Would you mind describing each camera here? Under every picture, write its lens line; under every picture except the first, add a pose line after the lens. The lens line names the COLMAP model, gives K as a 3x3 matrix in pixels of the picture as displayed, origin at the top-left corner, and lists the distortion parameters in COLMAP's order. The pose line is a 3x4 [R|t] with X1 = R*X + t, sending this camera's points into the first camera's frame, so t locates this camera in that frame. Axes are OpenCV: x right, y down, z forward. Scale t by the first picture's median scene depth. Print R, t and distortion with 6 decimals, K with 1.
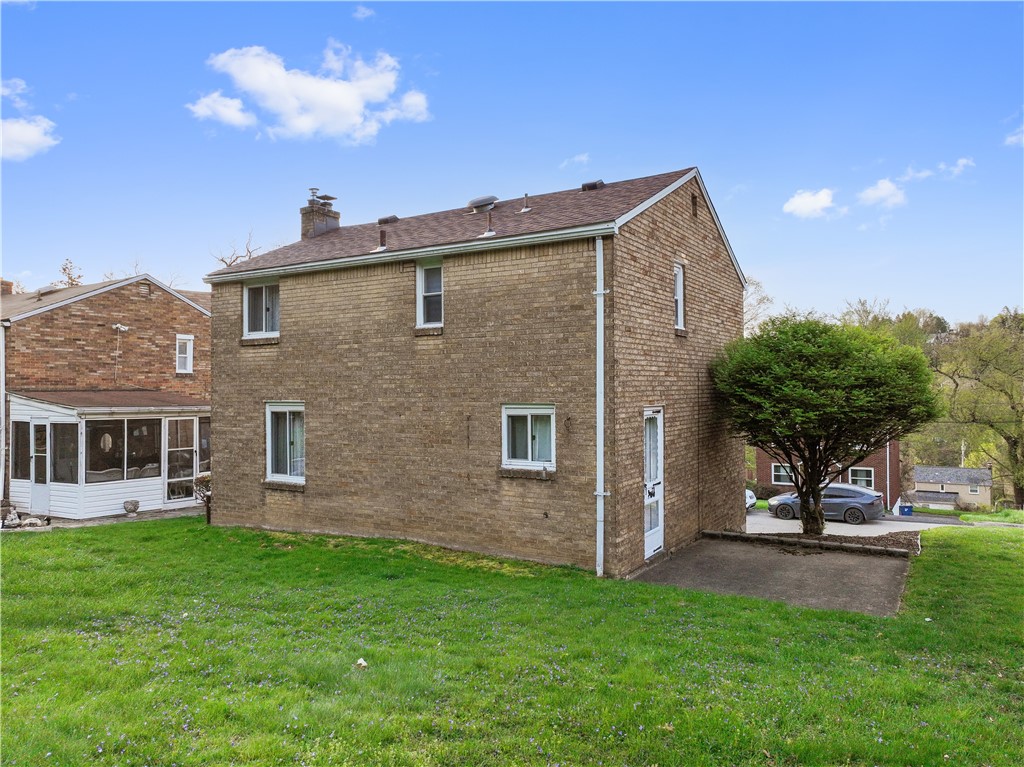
lens RADIAL K [[724.1, 0, 512.0], [0, 724.1, 383.5], [0, 0, 1]] dist [-0.003964, 0.023979]
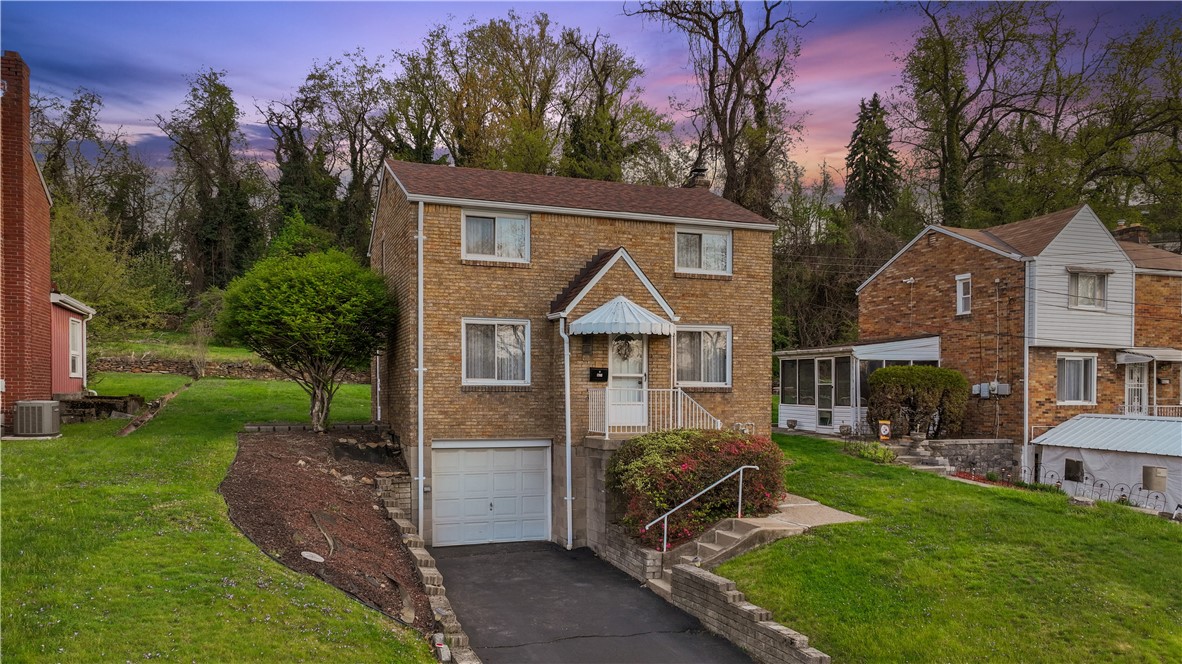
lens RADIAL K [[842.1, 0, 590.4], [0, 842.1, 383.6], [0, 0, 1]] dist [0.007609, 0.001813]
pose [[-0.628557, -0.004914, -0.777748, 0.819314], [0.007405, 0.999897, -0.012303, 0.098530], [0.777728, -0.013492, -0.628456, 1.495990]]
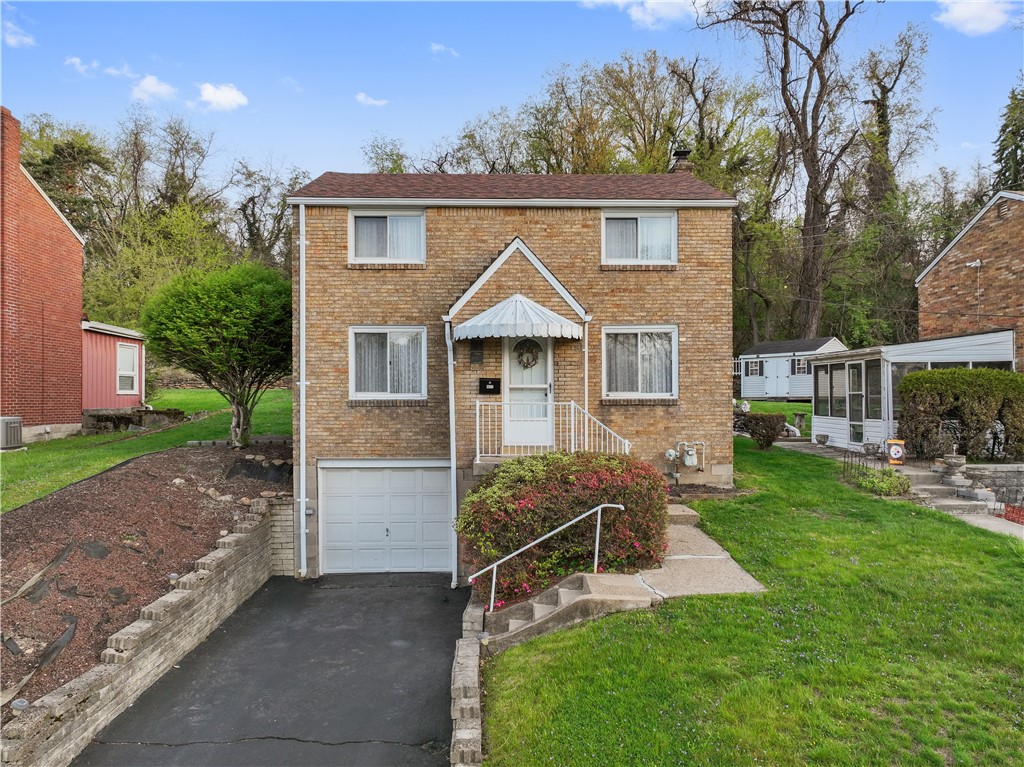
lens RADIAL K [[724.1, 0, 512.0], [0, 724.1, 383.5], [0, 0, 1]] dist [-0.003964, 0.023979]
pose [[-0.841844, -0.004221, -0.539704, 0.458517], [0.013902, 0.999468, -0.029502, 0.095621], [0.539542, -0.032339, -0.841338, 1.510811]]
